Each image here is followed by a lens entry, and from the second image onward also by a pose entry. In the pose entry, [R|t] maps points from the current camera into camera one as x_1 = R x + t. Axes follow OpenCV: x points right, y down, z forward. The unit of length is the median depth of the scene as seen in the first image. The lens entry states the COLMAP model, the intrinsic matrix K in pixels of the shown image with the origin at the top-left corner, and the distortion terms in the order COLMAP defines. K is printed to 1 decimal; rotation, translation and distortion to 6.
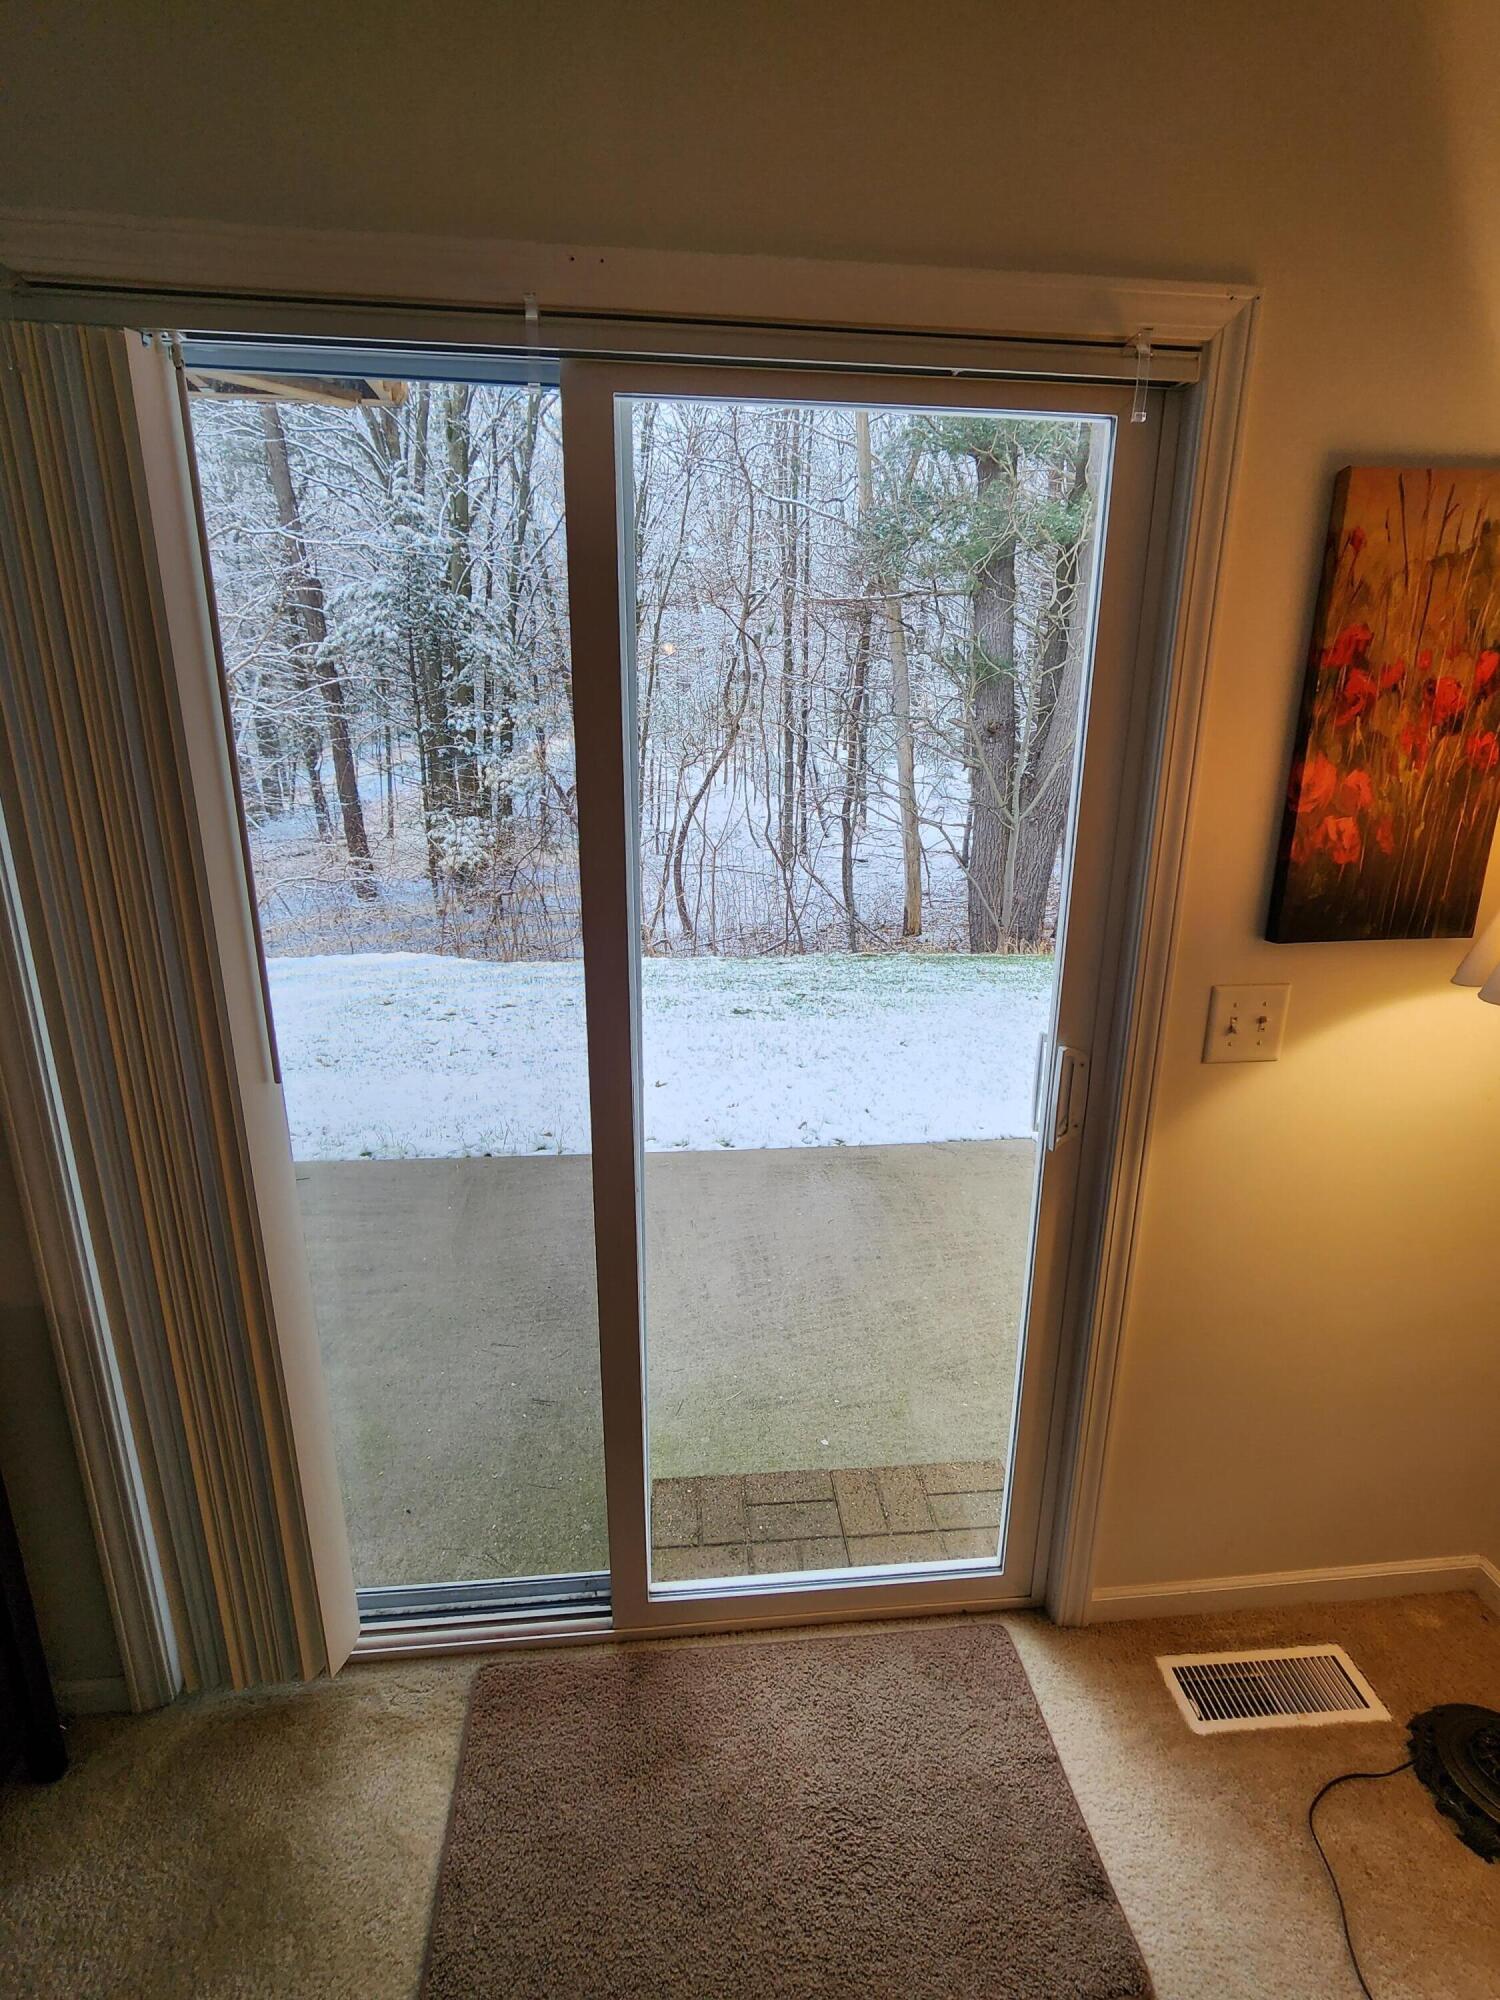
lens RADIAL K [[986.5, 0, 763.8], [0, 986.5, 1006.5], [0, 0, 1]] dist [0.005343, 0.000181]
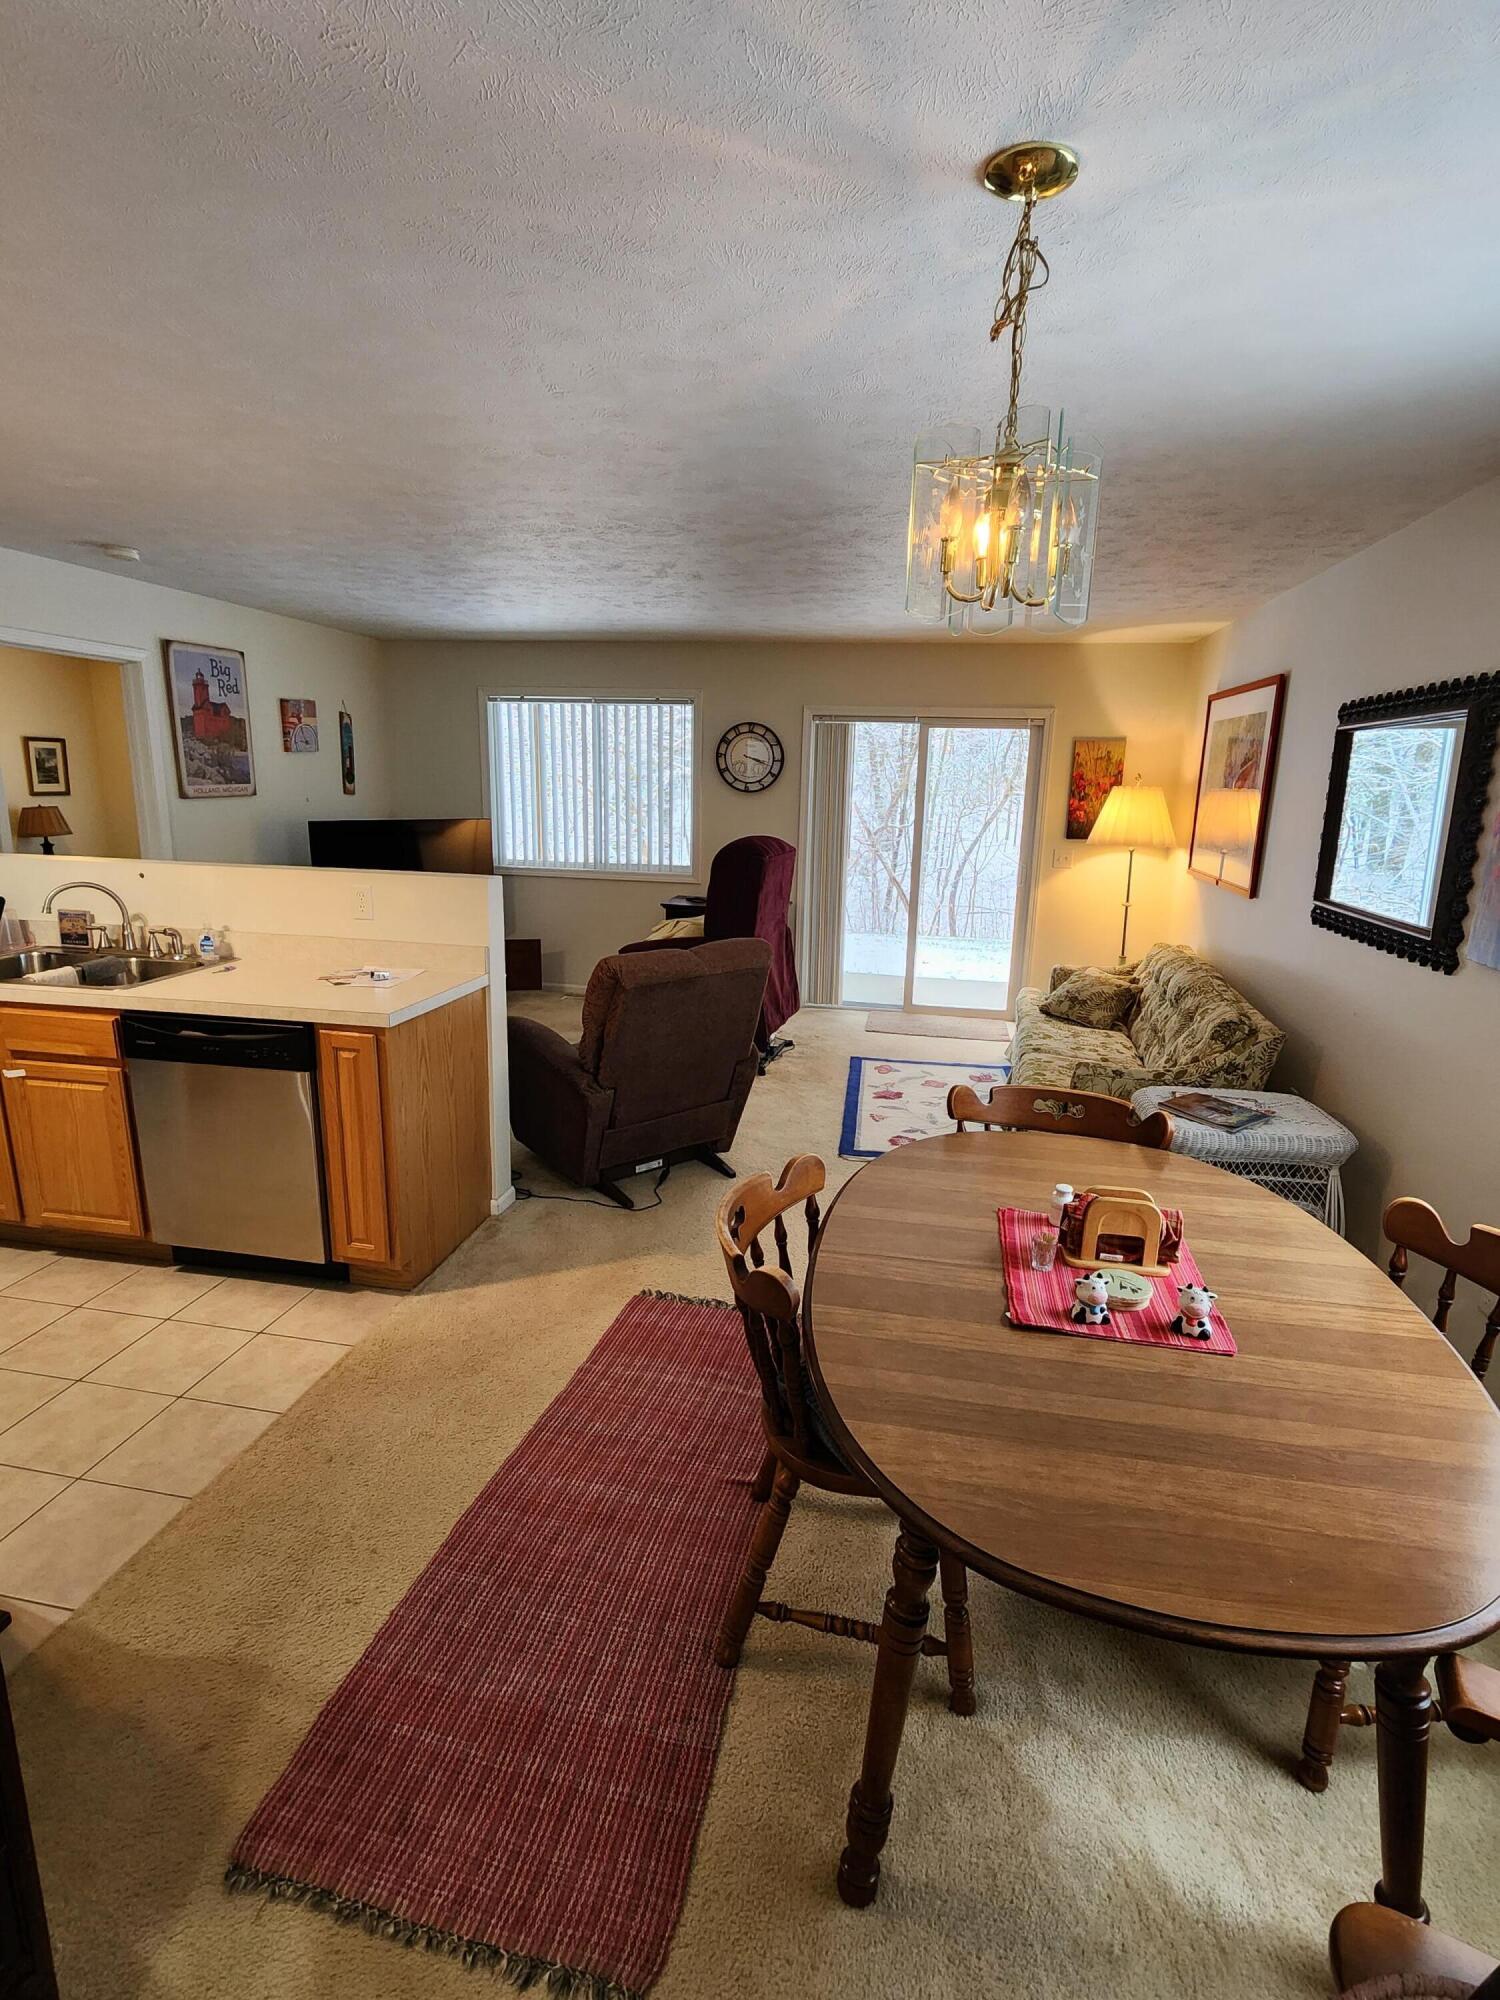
lens RADIAL K [[986.5, 0, 763.8], [0, 986.5, 1006.5], [0, 0, 1]] dist [0.005343, 0.000181]
pose [[0.958452, 0.079045, -0.274082, 0.527870], [-0.097071, 0.993875, -0.052819, 1.158723], [0.268228, 0.077230, 0.960255, -3.941438]]
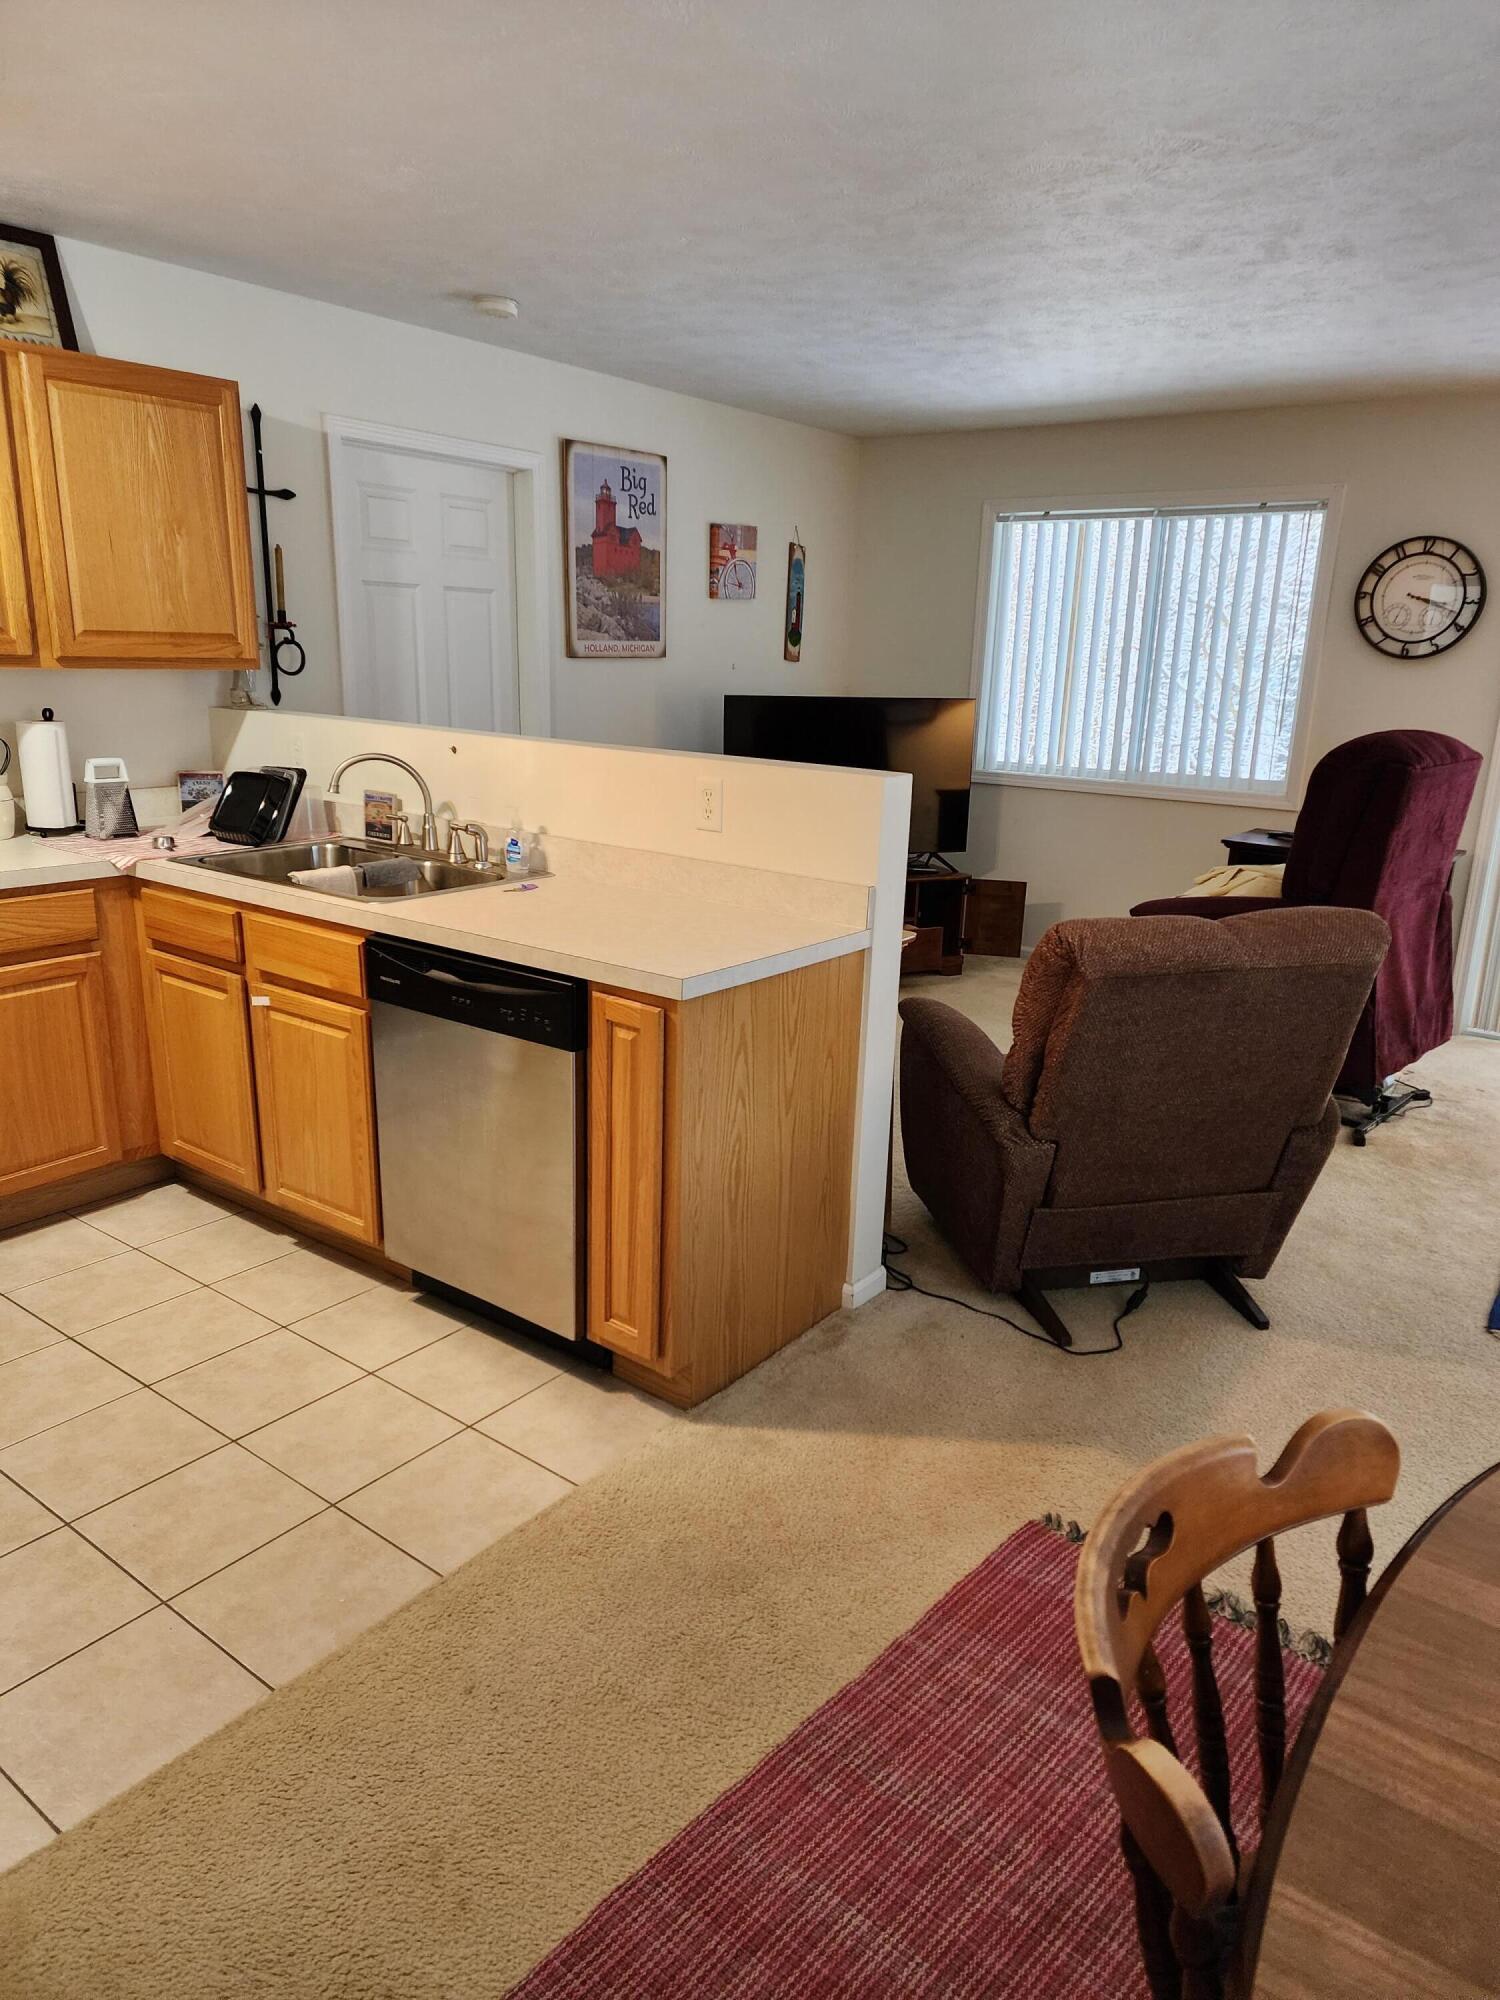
lens RADIAL K [[1335.6, 0, 769.6], [0, 1335.6, 1003.2], [0, 0, 1]] dist [0.105282, -0.093024]
pose [[0.733512, 0.191174, -0.652237, 0.445995], [-0.219116, 0.974906, 0.039330, 1.074367], [0.643389, 0.114066, 0.756994, -3.402521]]
